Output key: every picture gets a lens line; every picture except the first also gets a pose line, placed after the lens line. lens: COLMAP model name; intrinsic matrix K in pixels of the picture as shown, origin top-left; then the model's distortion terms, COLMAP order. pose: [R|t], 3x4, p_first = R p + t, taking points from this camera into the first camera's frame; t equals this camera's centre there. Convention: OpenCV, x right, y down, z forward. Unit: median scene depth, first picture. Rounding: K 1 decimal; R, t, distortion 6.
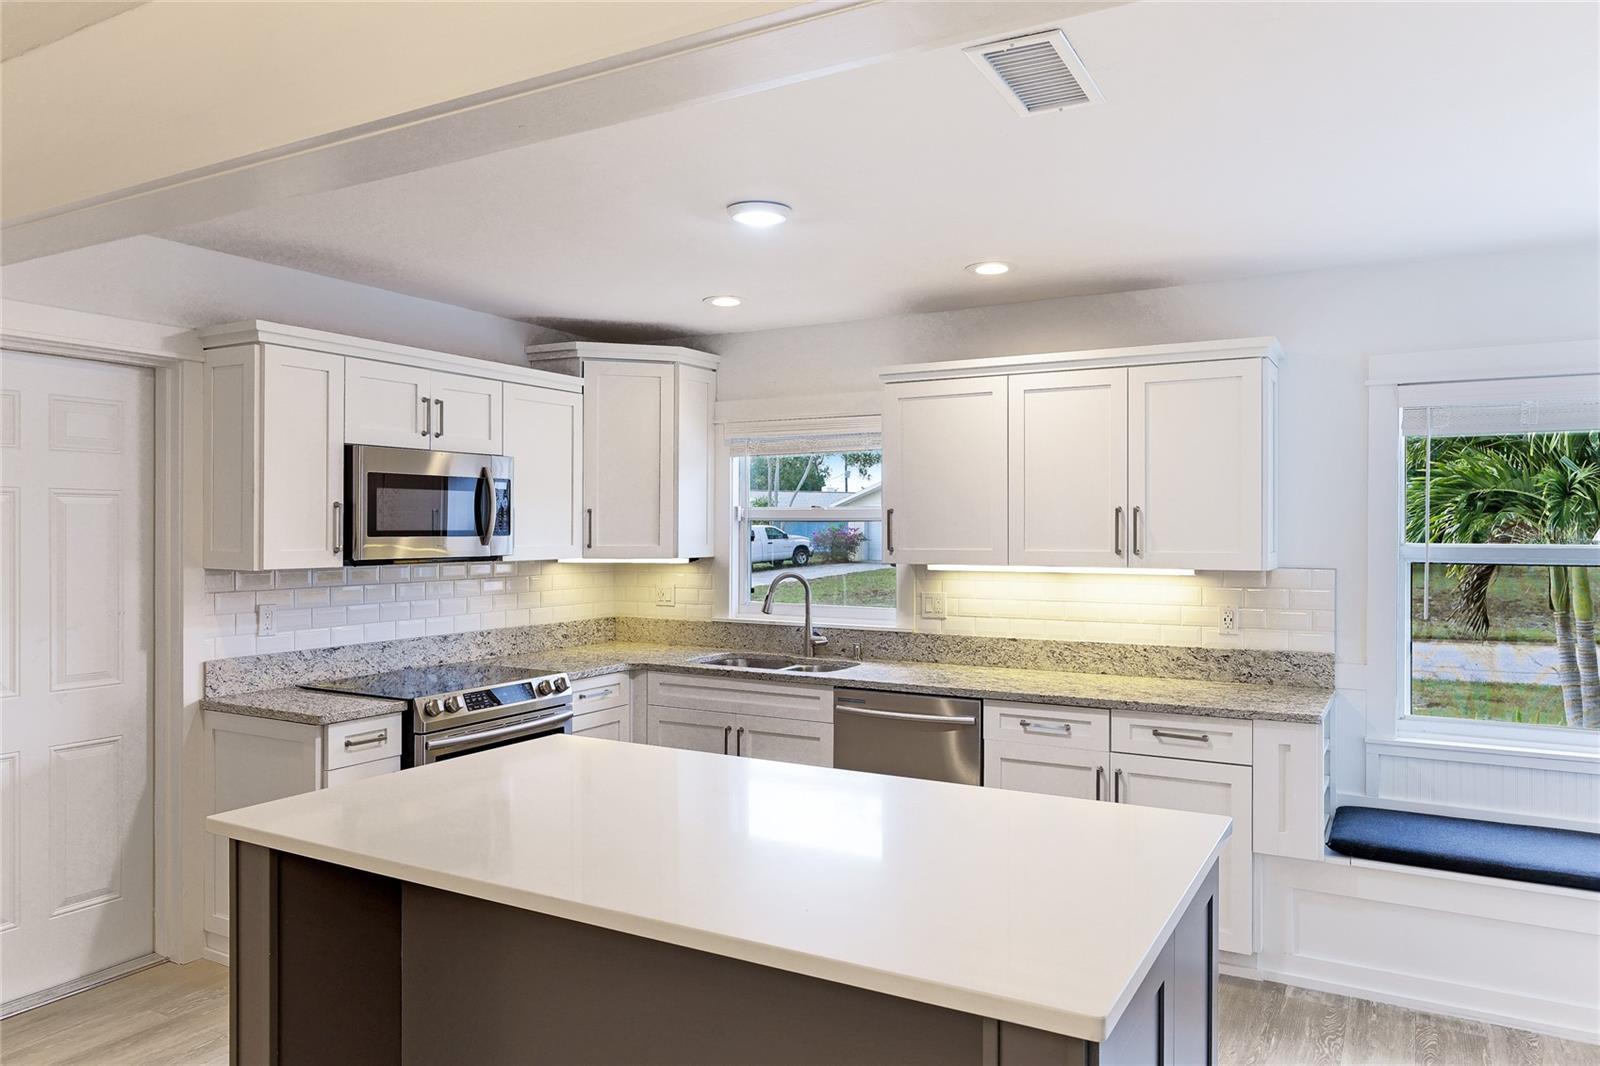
lens RADIAL K [[1082.4, 0, 800.0], [0, 1082.4, 533.0], [0, 0, 1]] dist [0.023460, 0.000594]
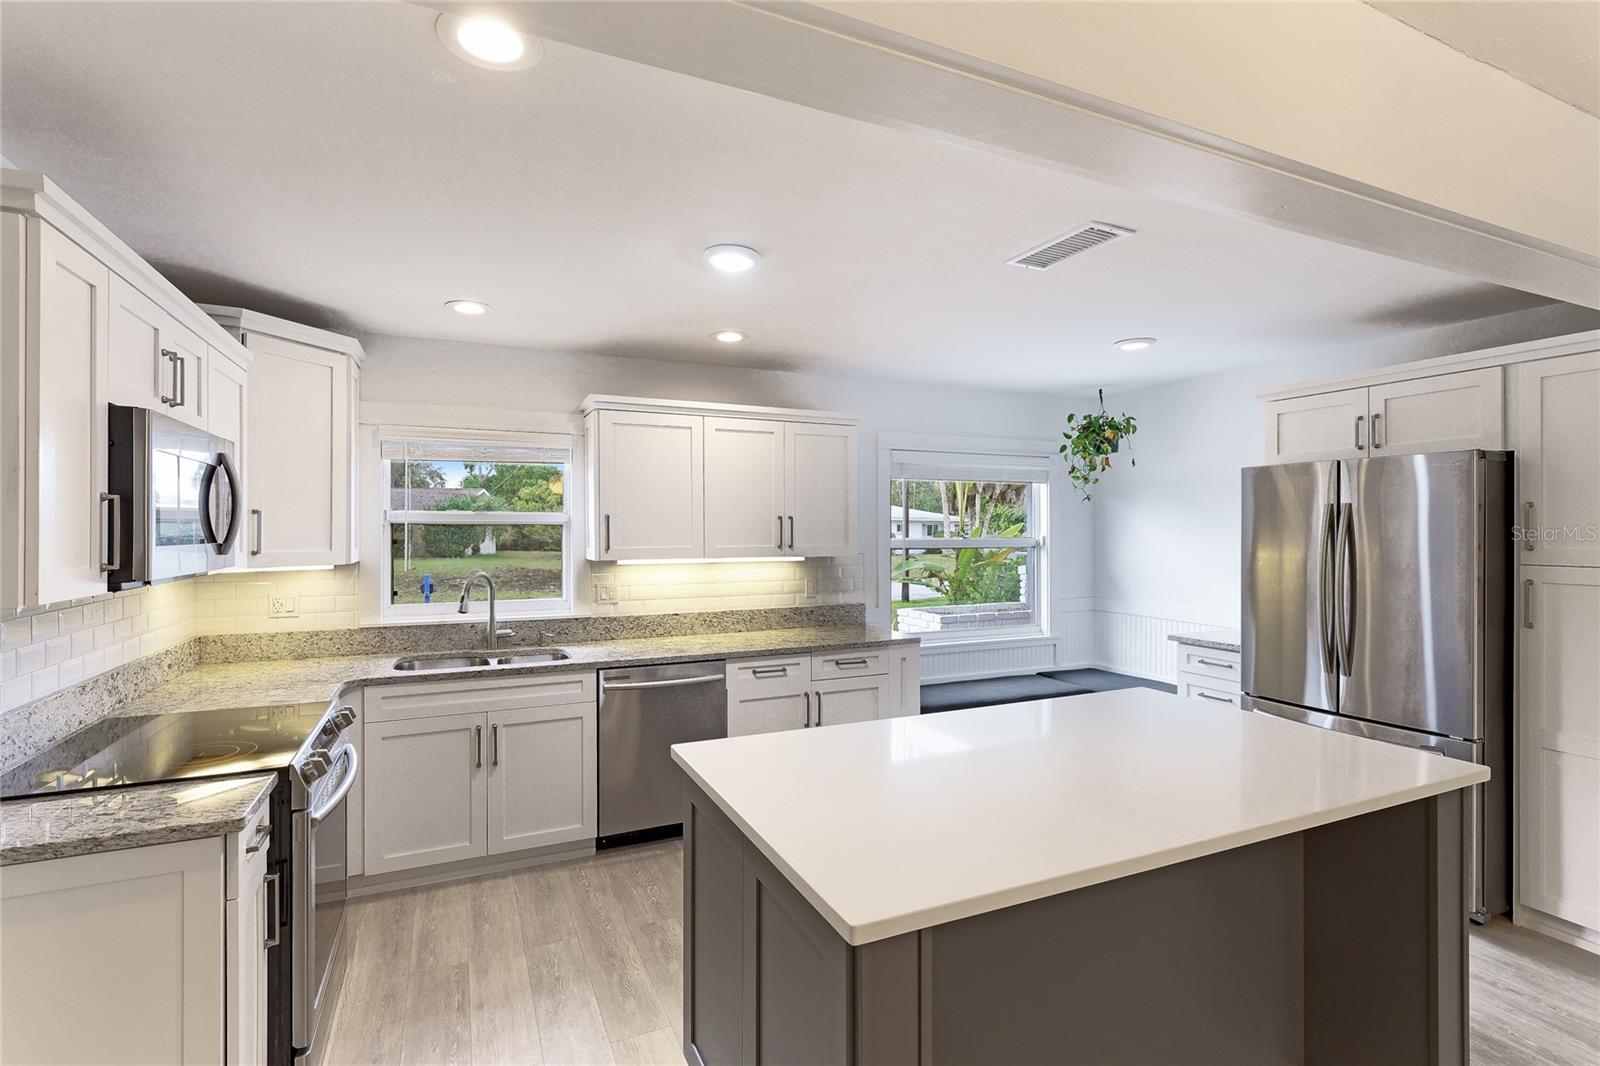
lens RADIAL K [[746.5, 0, 800.0], [0, 746.5, 533.0], [0, 0, 1]] dist [-0.001122, 0.000193]
pose [[0.583094, -0.005604, 0.812385, -0.463347], [0.004984, 0.999982, 0.003321, -0.003824], [-0.812389, 0.002112, 0.583111, 0.347679]]
